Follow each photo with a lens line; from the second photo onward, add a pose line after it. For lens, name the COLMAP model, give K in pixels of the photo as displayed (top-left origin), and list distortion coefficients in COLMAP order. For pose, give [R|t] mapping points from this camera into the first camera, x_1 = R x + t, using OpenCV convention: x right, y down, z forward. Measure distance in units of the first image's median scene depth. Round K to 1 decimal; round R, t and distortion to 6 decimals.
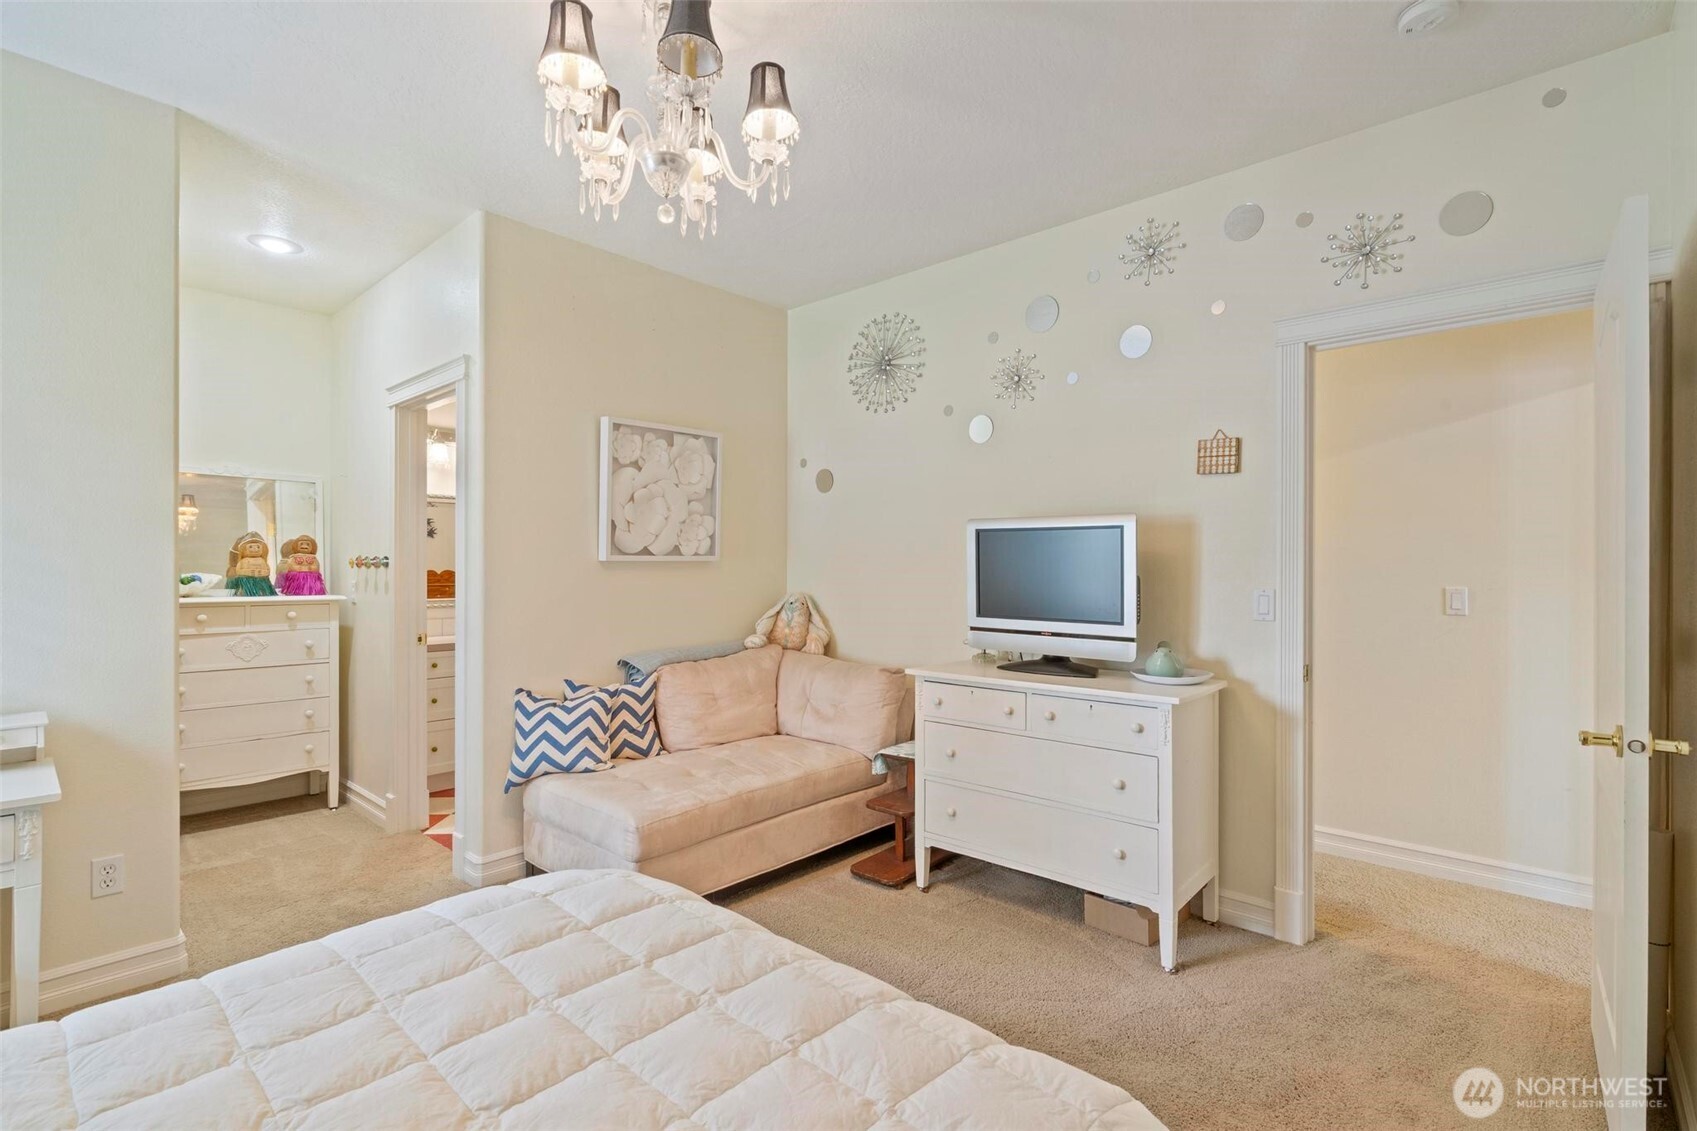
lens RADIAL K [[779.8, 0, 850.7], [0, 779.8, 568.7], [0, 0, 1]] dist [-0.007733, 0.000903]
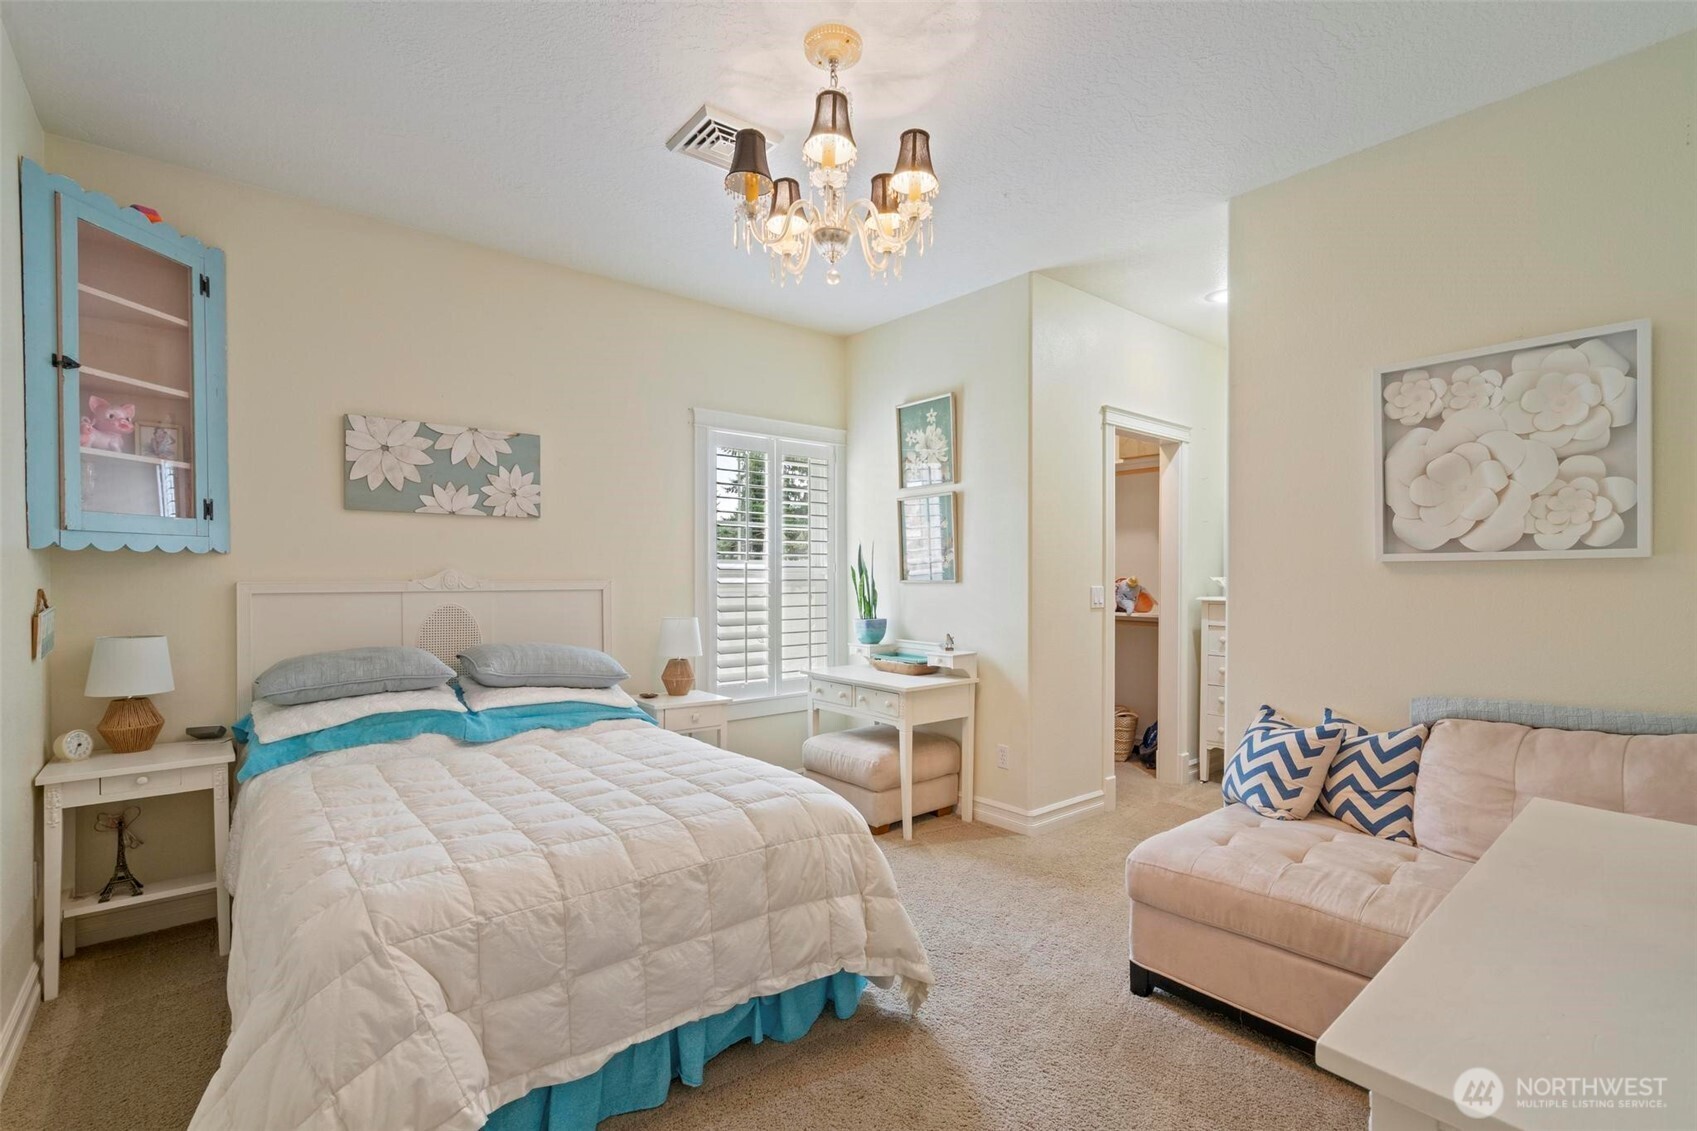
lens RADIAL K [[779.8, 0, 850.6], [0, 779.8, 568.3], [0, 0, 1]] dist [-0.007733, 0.000903]
pose [[-0.134232, -0.002197, -0.990947, 0.477759], [-0.001351, 0.999997, -0.002034, -0.000785], [0.990949, 0.001066, -0.134235, 0.582942]]
